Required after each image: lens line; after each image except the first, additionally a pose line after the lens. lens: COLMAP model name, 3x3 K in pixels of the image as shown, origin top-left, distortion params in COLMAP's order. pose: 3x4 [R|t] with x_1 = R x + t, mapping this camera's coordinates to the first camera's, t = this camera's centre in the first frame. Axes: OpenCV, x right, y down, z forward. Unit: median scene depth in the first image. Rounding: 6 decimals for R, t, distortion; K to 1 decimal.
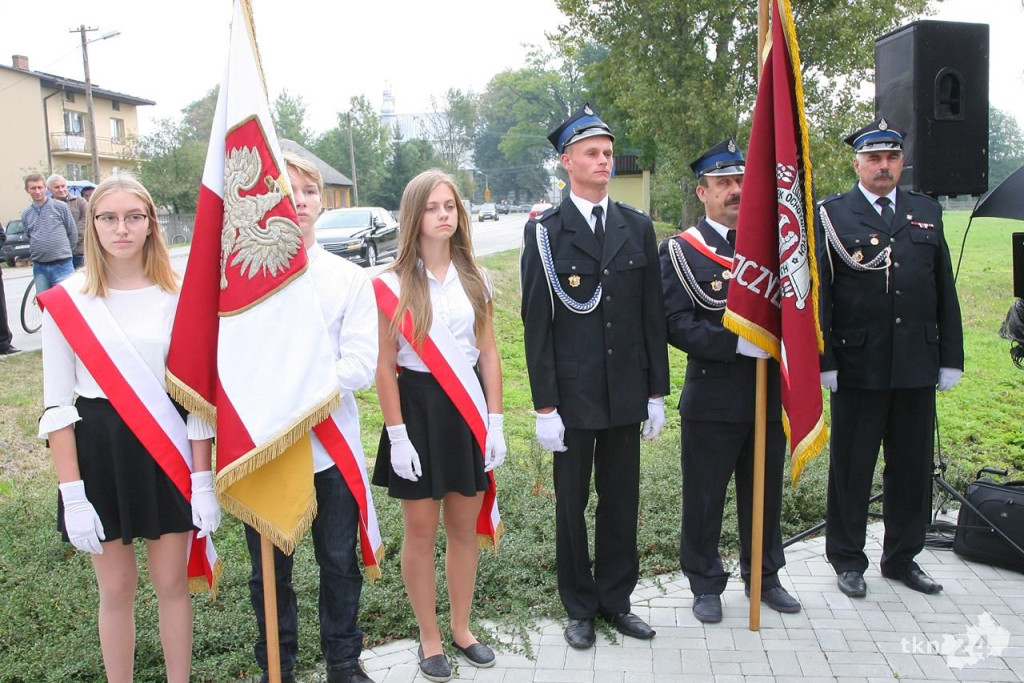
lens RADIAL K [[1034.8, 0, 512.0], [0, 1034.8, 341.5], [0, 0, 1]] dist [-0.001904, 0.005084]
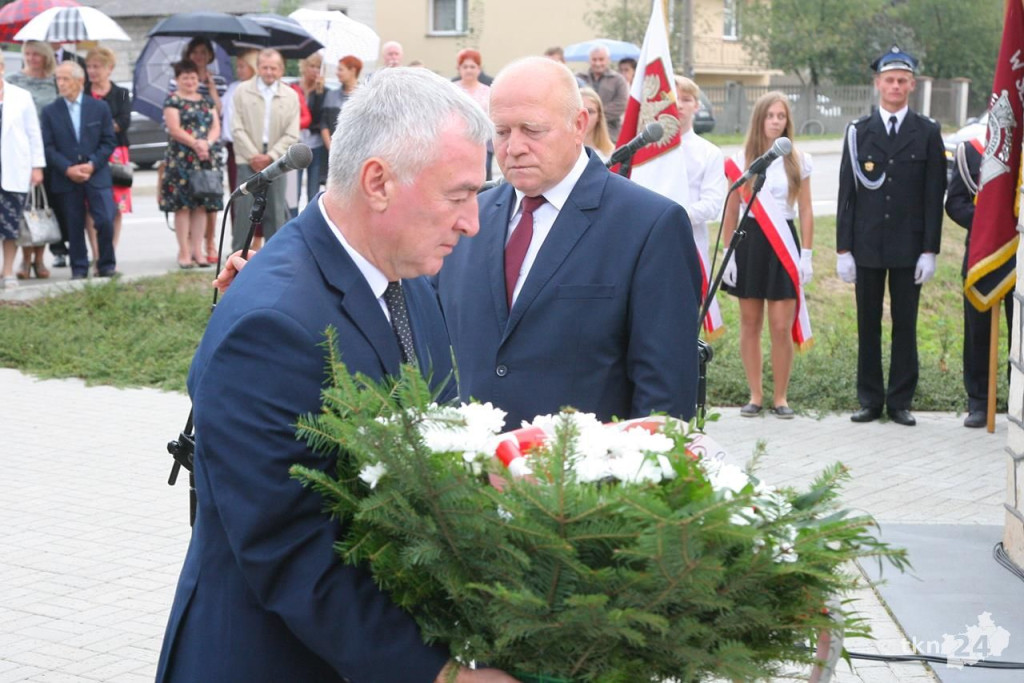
lens RADIAL K [[2081.6, 0, 551.0], [0, 2081.6, 274.1], [0, 0, 1]] dist [0.364847, 0.593021]
pose [[0.899956, 0.084428, -0.427728, 0.075740], [-0.100129, 0.994872, -0.014301, 0.014664], [0.424327, 0.055698, 0.903794, -0.151726]]
